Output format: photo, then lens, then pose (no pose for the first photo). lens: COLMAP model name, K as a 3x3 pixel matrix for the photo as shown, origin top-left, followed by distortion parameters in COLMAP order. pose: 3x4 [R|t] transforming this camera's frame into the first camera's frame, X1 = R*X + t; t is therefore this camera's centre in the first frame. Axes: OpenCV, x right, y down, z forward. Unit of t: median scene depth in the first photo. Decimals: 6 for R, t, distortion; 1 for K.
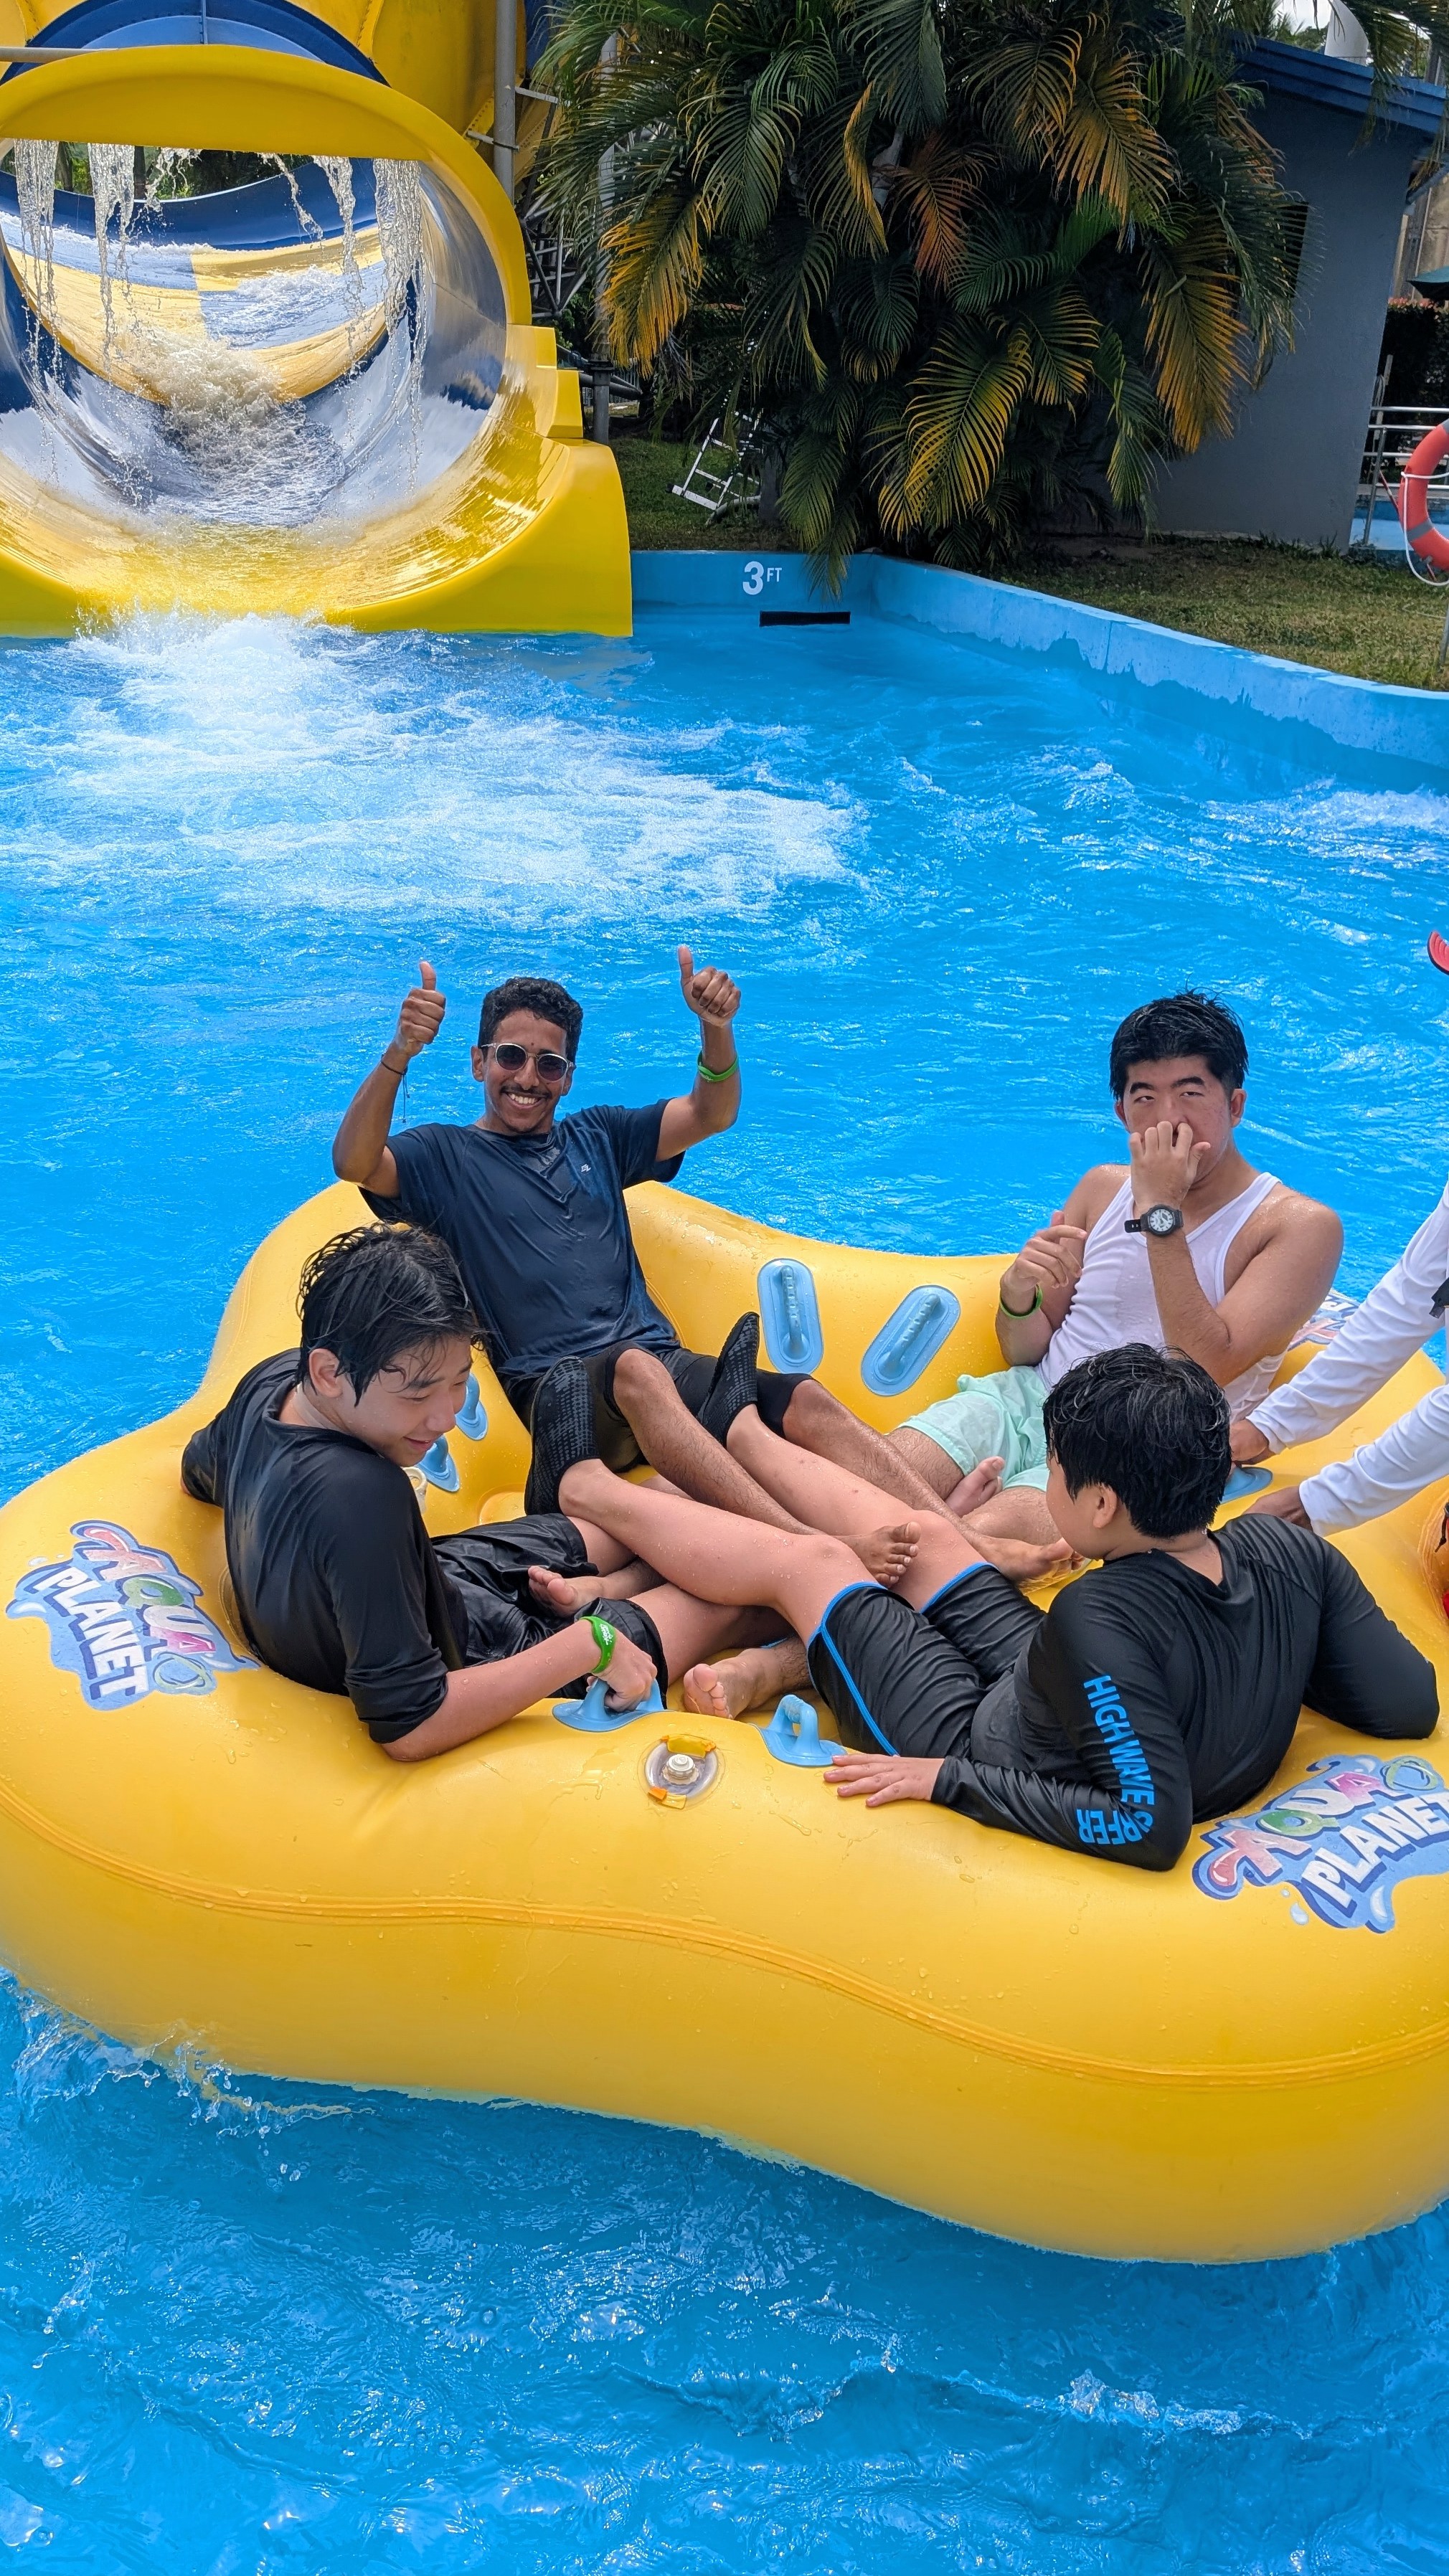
lens RADIAL K [[1809.1, 0, 724.5], [0, 1809.1, 1288.0], [0, 0, 1]] dist [-0.029569, -0.002204]
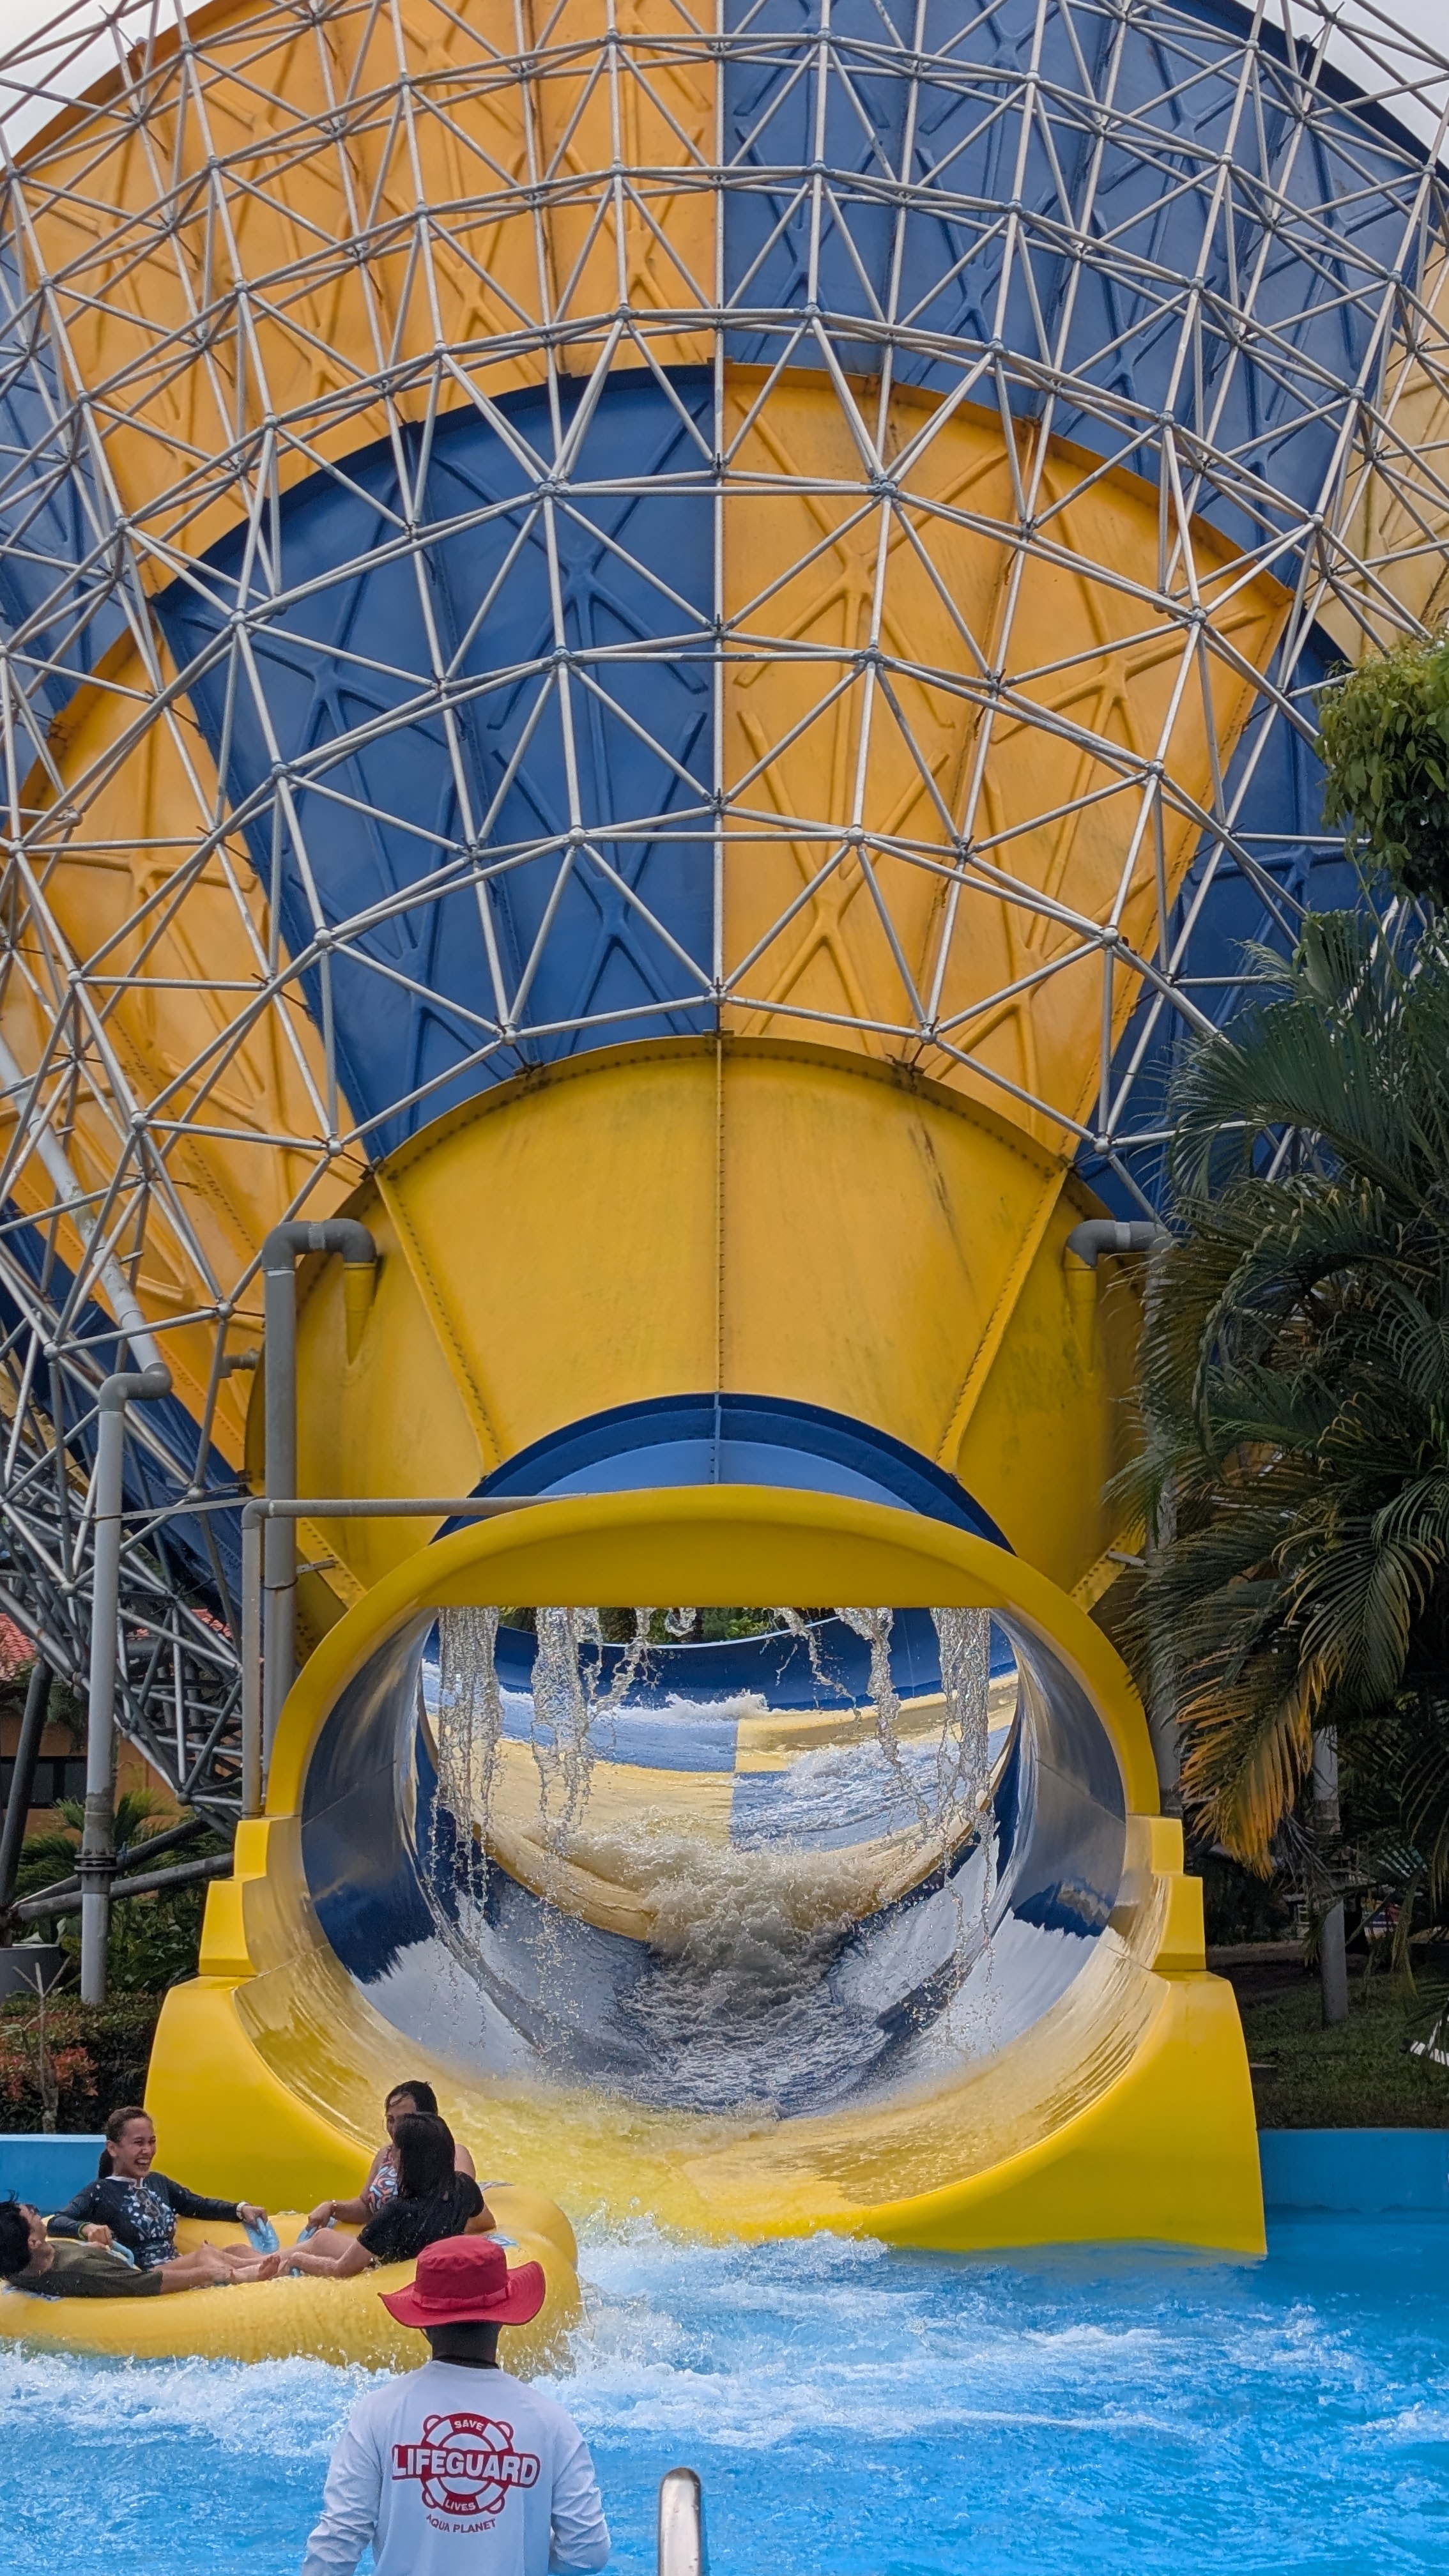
lens RADIAL K [[3767.7, 0, 724.5], [0, 3767.7, 1288.0], [0, 0, 1]] dist [-0.026787, -0.028344]
pose [[0.964405, -0.056087, -0.258412, 0.118323], [-0.107512, 0.809659, -0.576970, 0.133986], [0.241586, 0.584215, 0.774809, -0.247853]]
